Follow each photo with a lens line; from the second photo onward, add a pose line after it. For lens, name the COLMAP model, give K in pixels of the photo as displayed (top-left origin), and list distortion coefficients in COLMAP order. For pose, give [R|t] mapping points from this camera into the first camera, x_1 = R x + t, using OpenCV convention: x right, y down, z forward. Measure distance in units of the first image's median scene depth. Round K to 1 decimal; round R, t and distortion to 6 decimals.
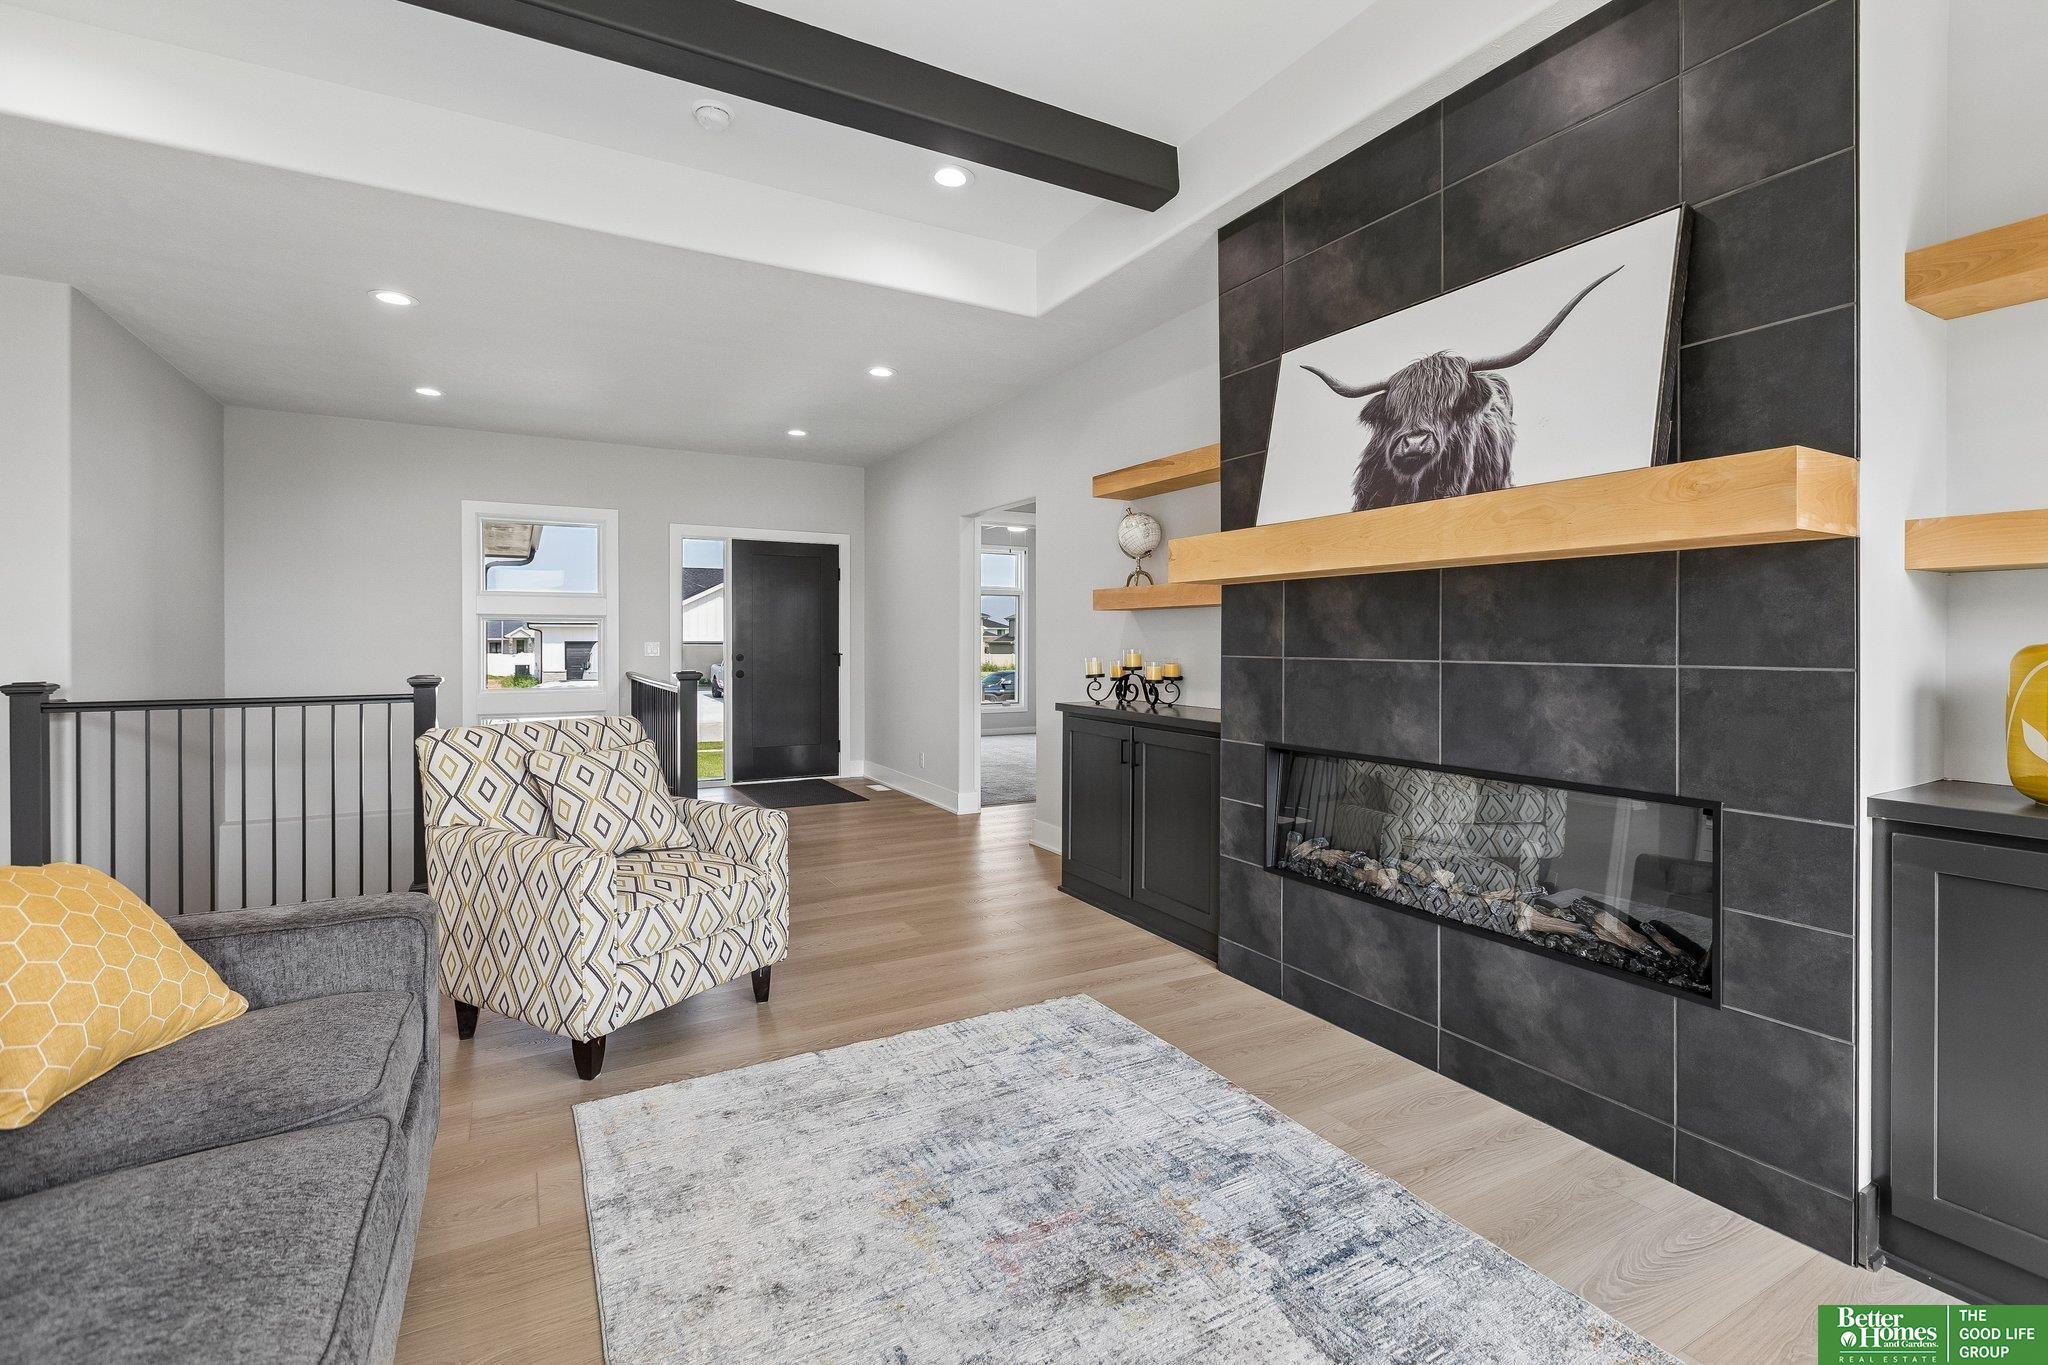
lens RADIAL K [[921.7, 0, 1008.0], [0, 921.7, 641.4], [0, 0, 1]] dist [-0.006187, -0.001420]
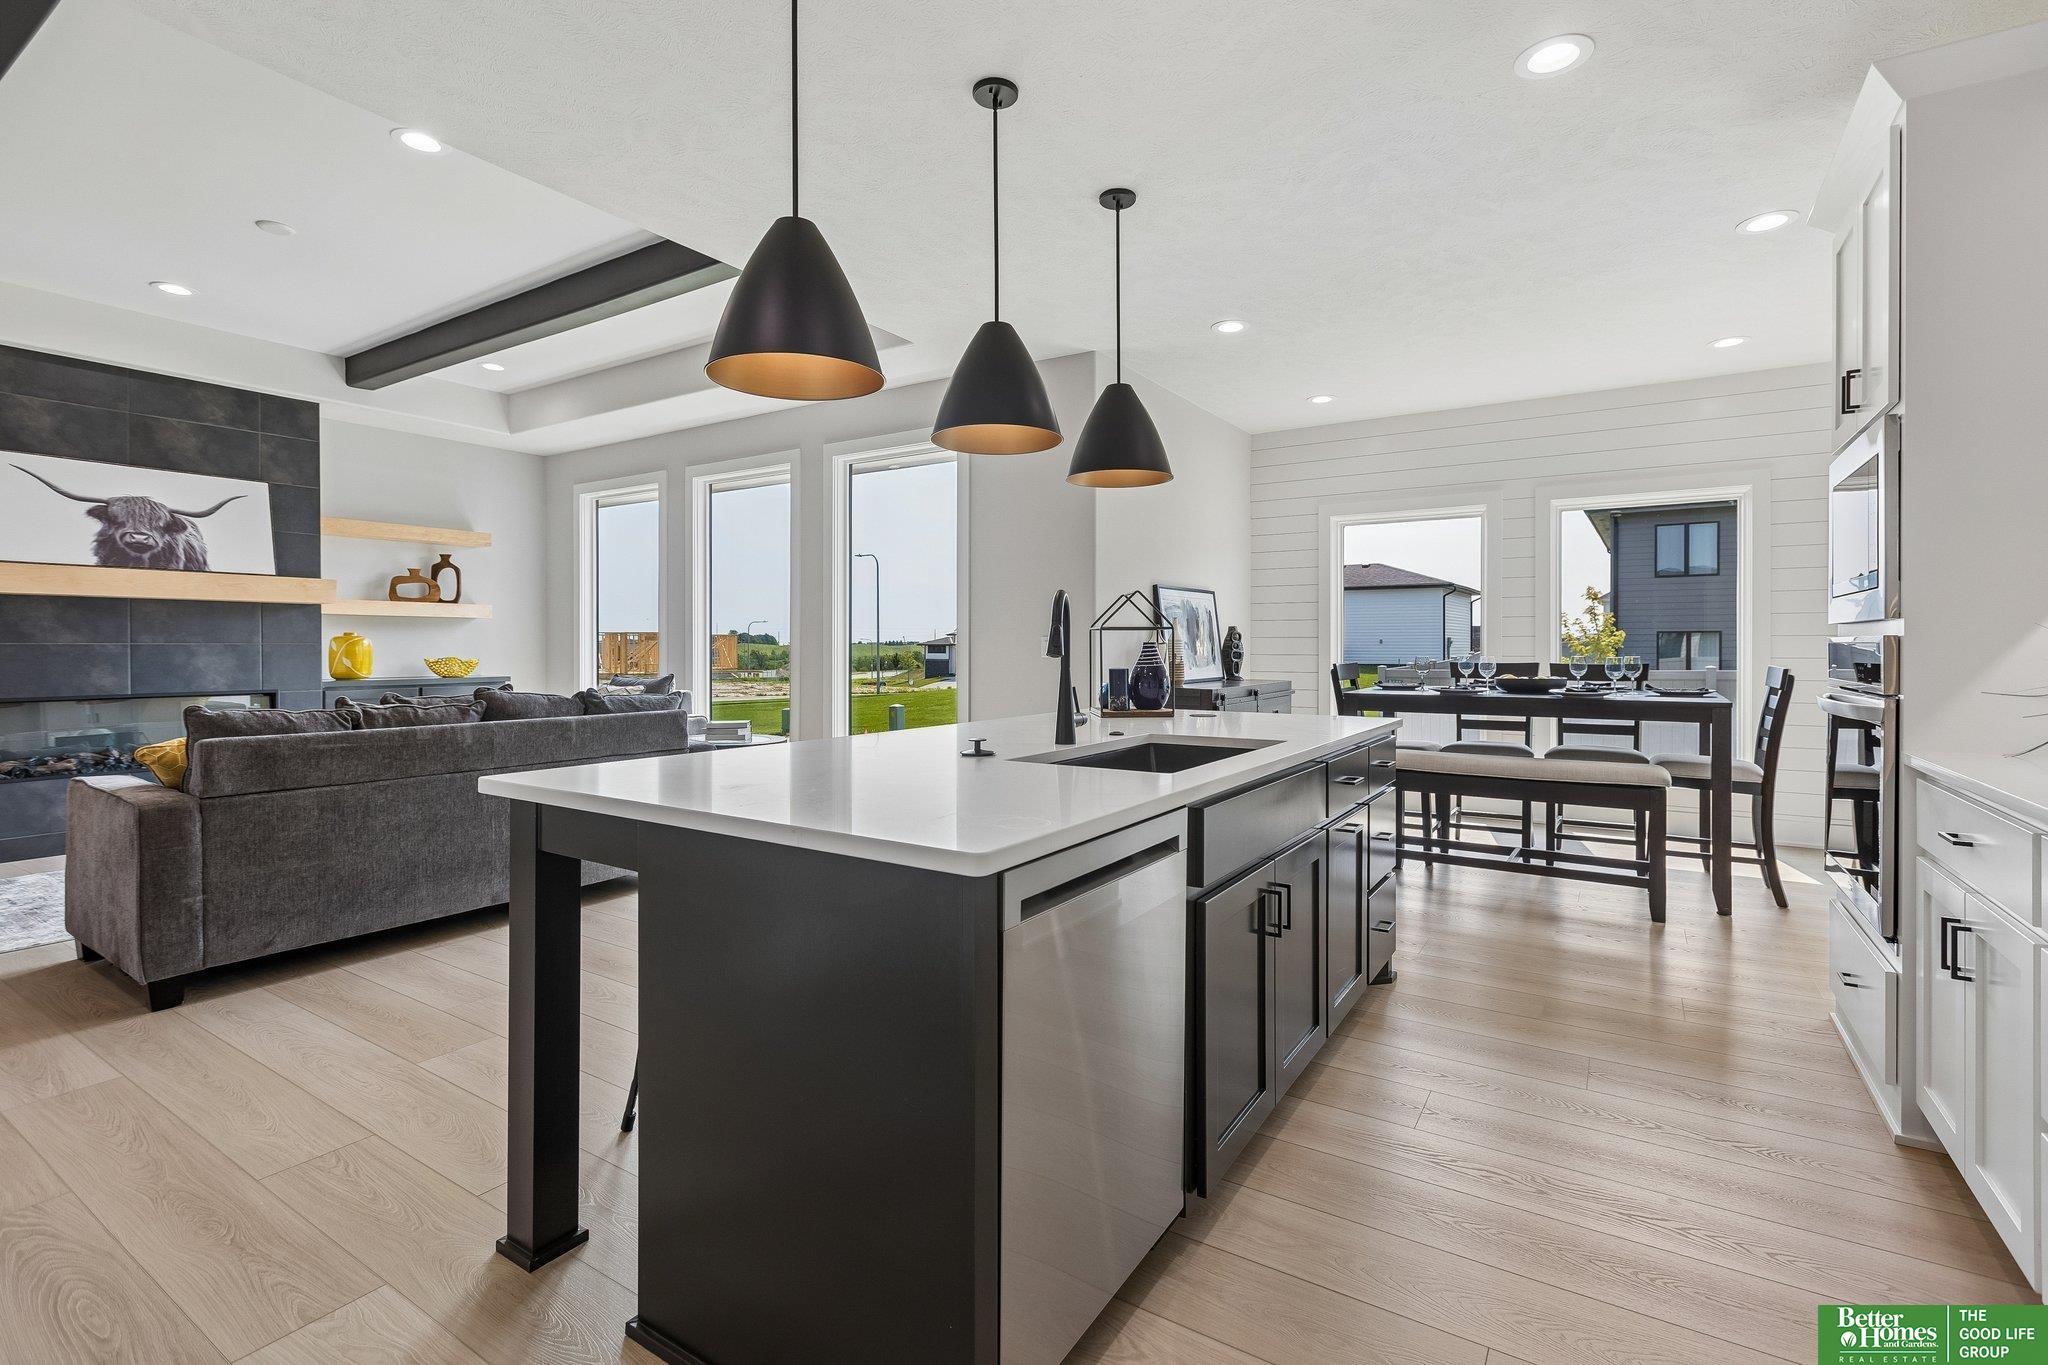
lens RADIAL K [[921.7, 0, 1037.0], [0, 921.7, 647.9], [0, 0, 1]] dist [-0.006187, -0.001420]
pose [[-0.472335, -0.003275, 0.881413, -2.383319], [-0.000182, 0.999993, 0.003618, 0.024543], [-0.881419, 0.001548, -0.472332, 0.194910]]
